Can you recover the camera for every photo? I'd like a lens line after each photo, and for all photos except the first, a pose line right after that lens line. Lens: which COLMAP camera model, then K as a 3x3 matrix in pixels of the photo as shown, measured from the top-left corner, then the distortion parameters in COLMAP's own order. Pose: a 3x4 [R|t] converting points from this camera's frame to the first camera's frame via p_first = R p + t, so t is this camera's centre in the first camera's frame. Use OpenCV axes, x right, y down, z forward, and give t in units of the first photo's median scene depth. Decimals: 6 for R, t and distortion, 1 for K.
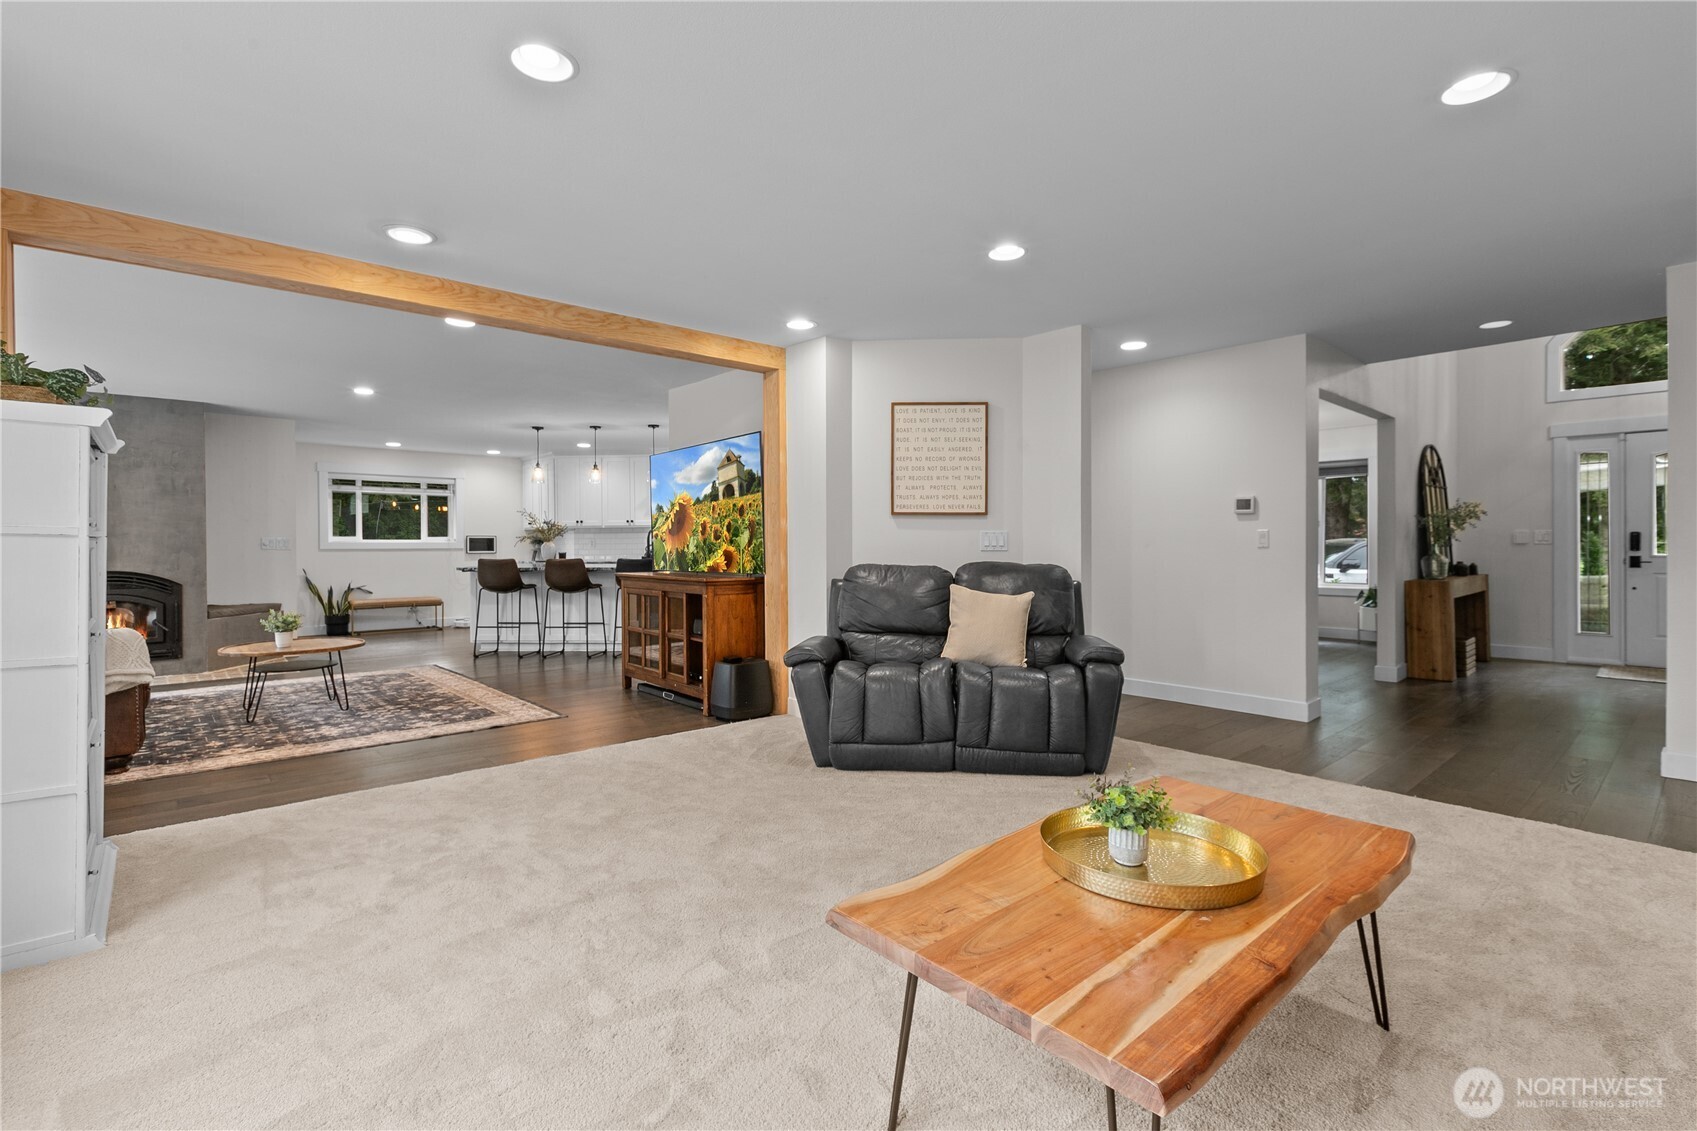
lens RADIAL K [[772.5, 0, 865.9], [0, 772.5, 552.1], [0, 0, 1]] dist [-0.000552, -0.001711]
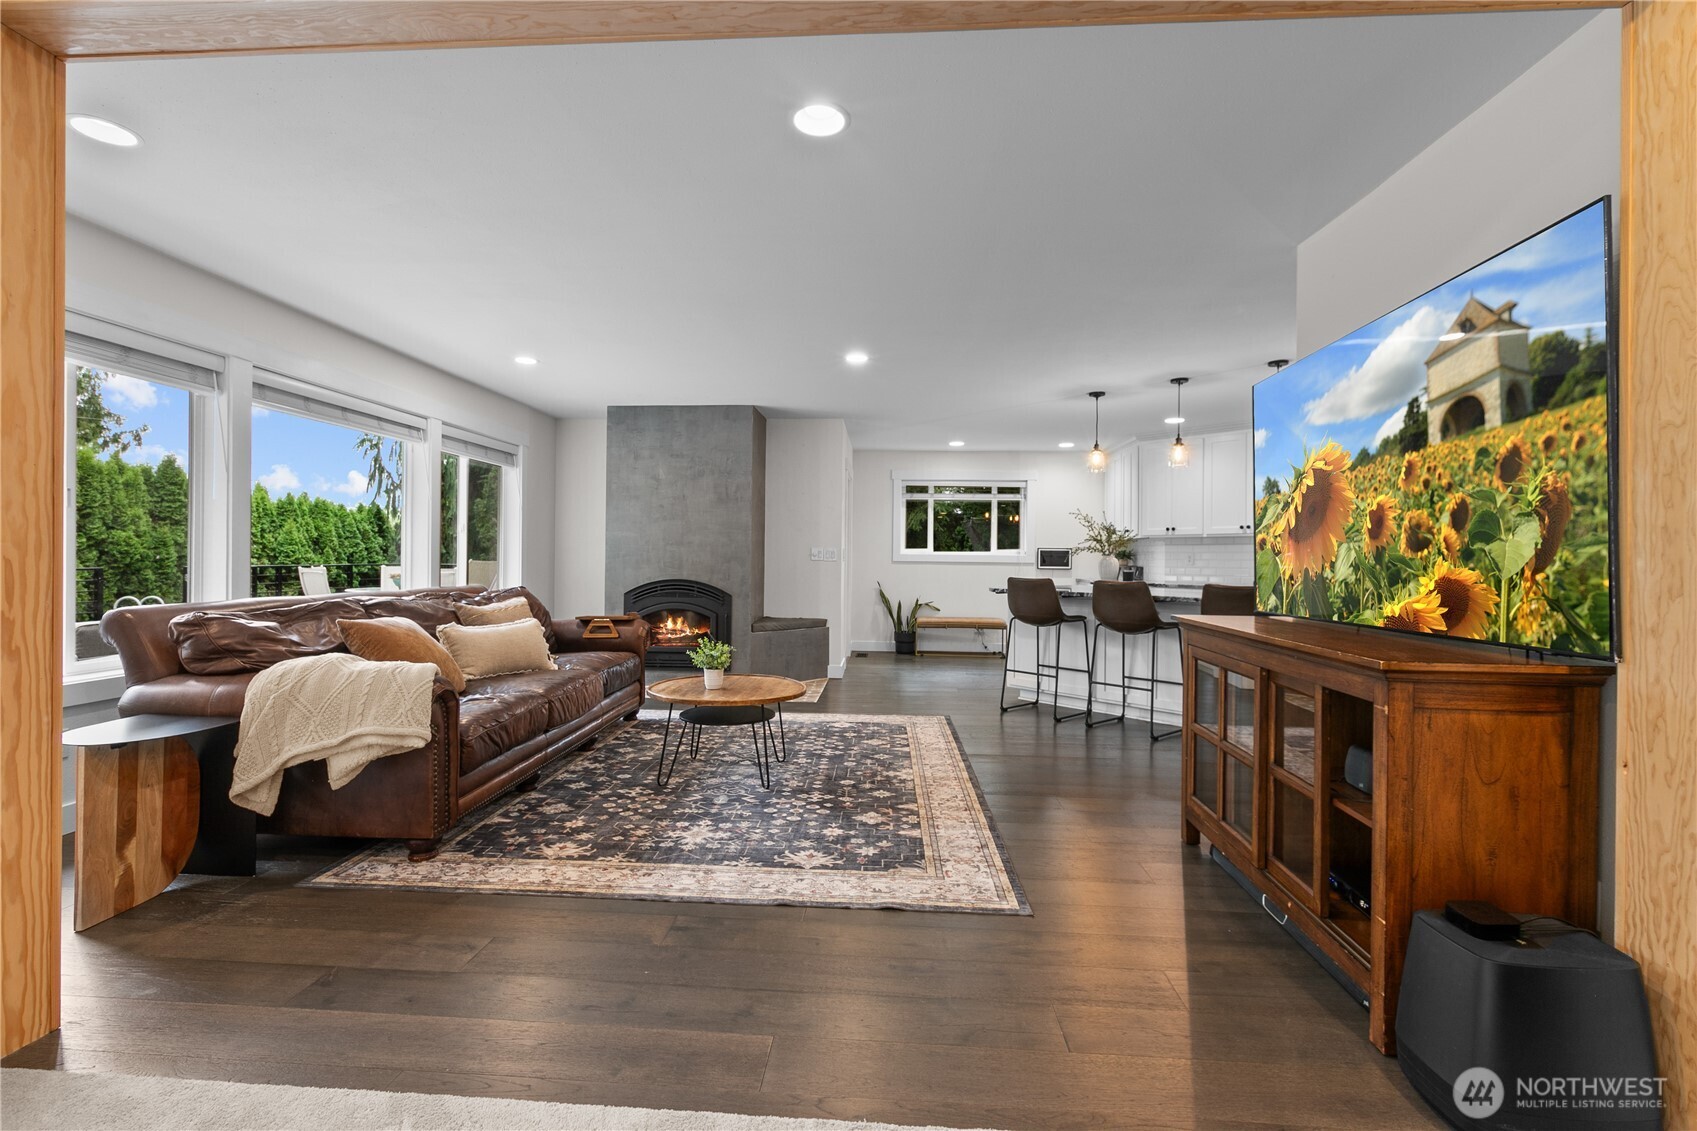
lens RADIAL K [[772.5, 0, 844.7], [0, 772.5, 559.2], [0, 0, 1]] dist [-0.000552, -0.001711]
pose [[0.694155, 0.012247, -0.719721, -0.101418], [-0.020950, 0.999775, -0.003194, -0.003575], [0.719520, 0.017295, 0.694256, 0.465788]]
